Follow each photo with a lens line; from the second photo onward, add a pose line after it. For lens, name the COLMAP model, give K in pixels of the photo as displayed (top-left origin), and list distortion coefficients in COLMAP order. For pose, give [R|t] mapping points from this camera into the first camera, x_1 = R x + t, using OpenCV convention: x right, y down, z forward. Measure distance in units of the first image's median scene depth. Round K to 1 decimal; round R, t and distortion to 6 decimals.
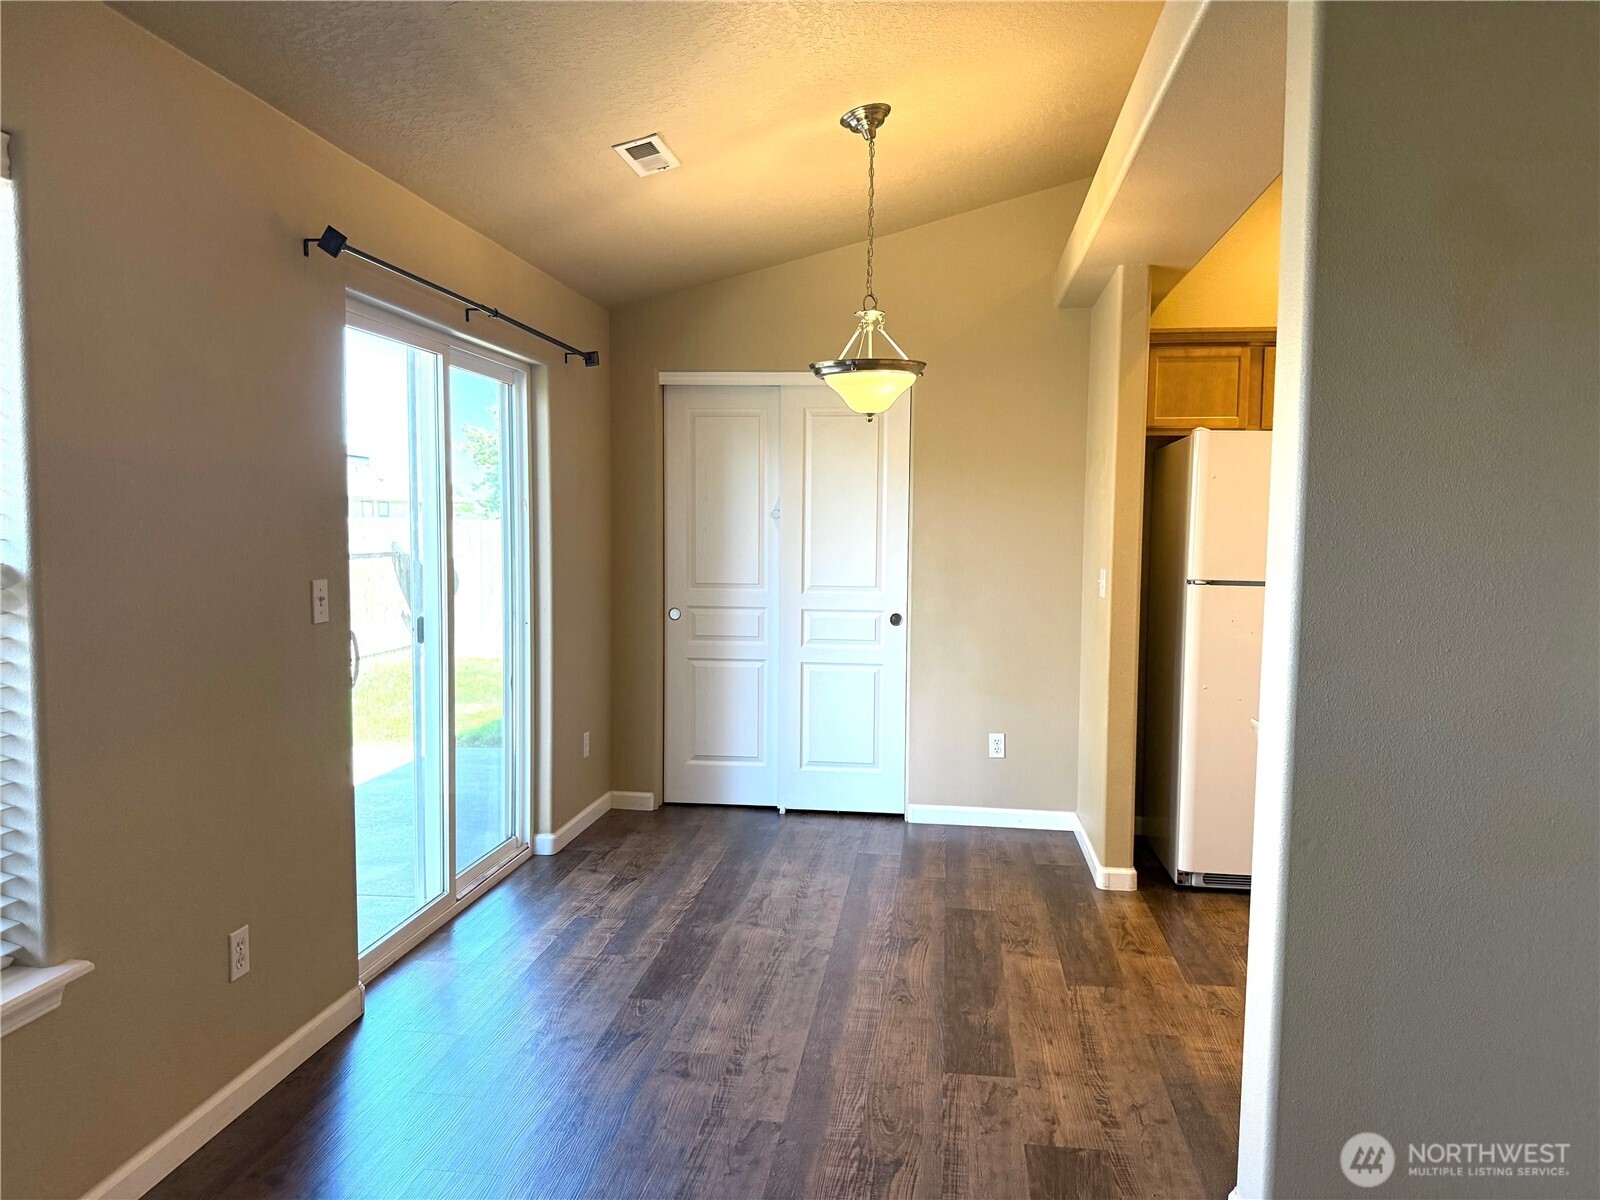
lens RADIAL K [[1102.2, 0, 789.4], [0, 1102.2, 603.8], [0, 0, 1]] dist [0.032115, -0.050130]
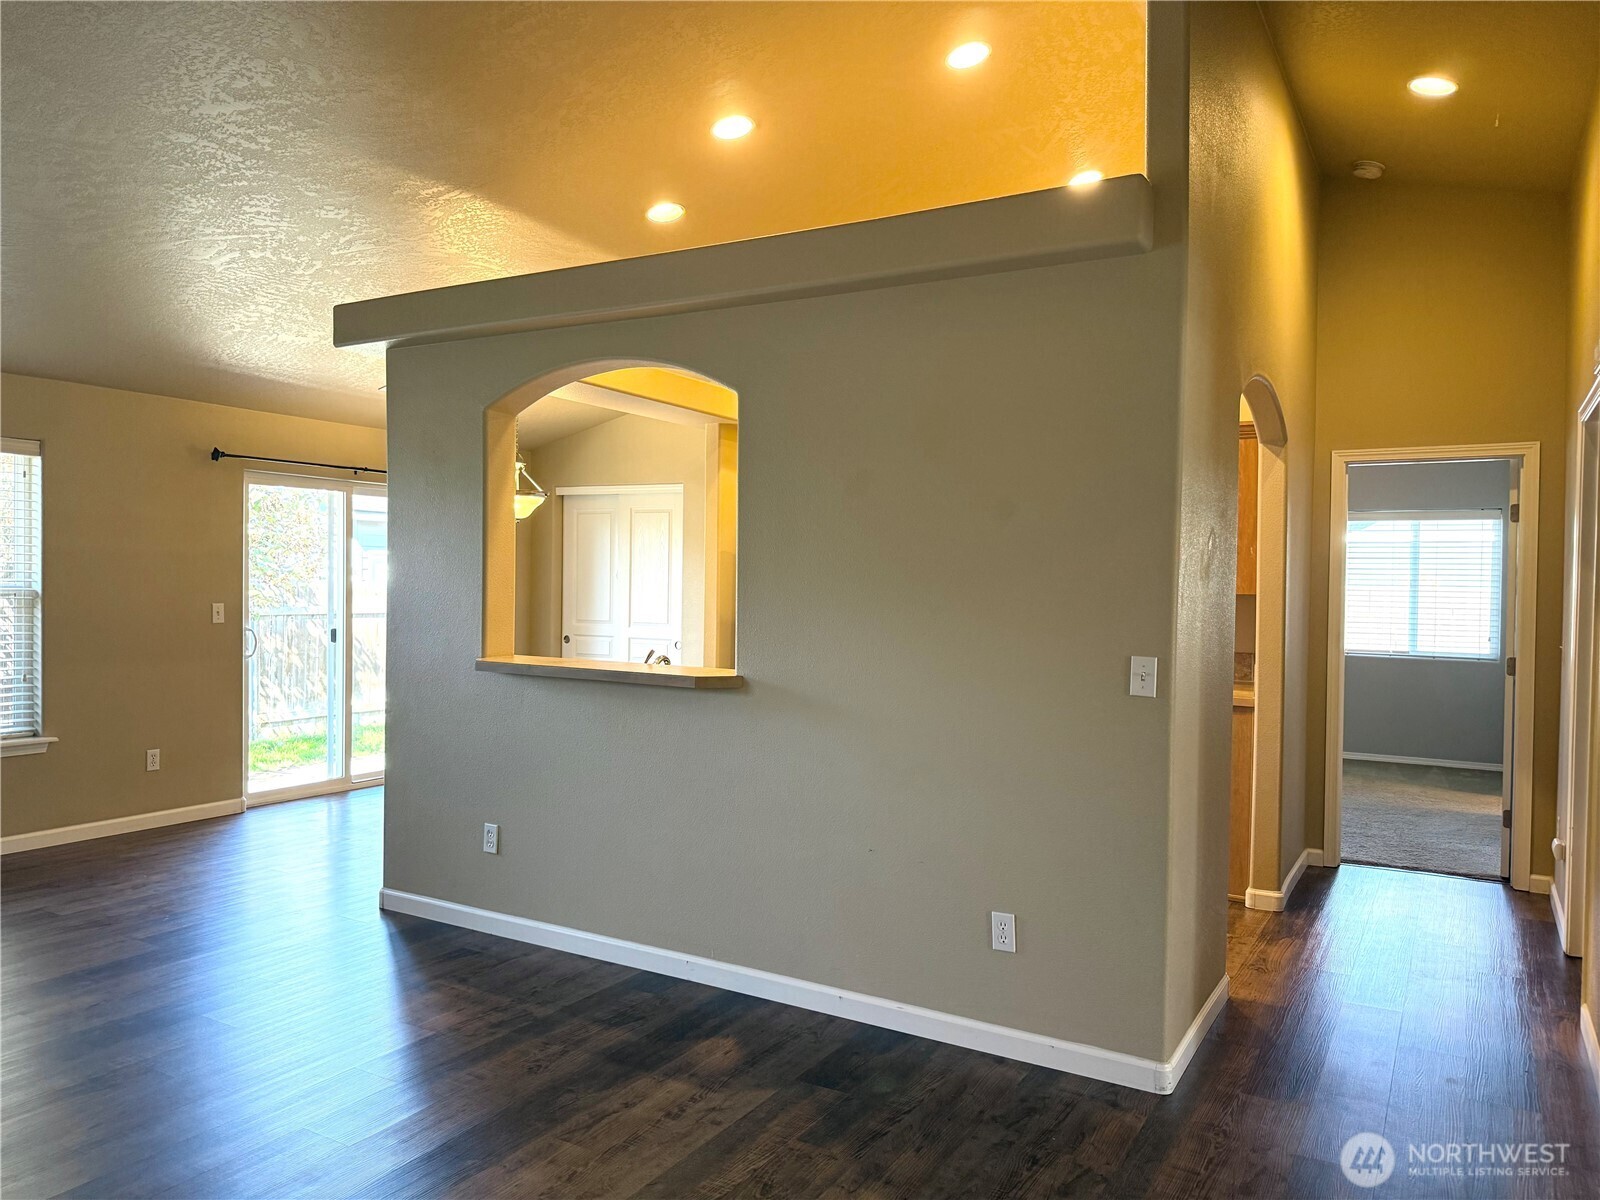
lens RADIAL K [[1102.2, 0, 814.2], [0, 1102.2, 608.6], [0, 0, 1]] dist [0.032115, -0.050130]
pose [[0.925189, 0.012785, -0.379290, 1.189123], [-0.033981, 0.998209, -0.049243, 0.044648], [0.377981, 0.058447, 0.923966, -0.463191]]
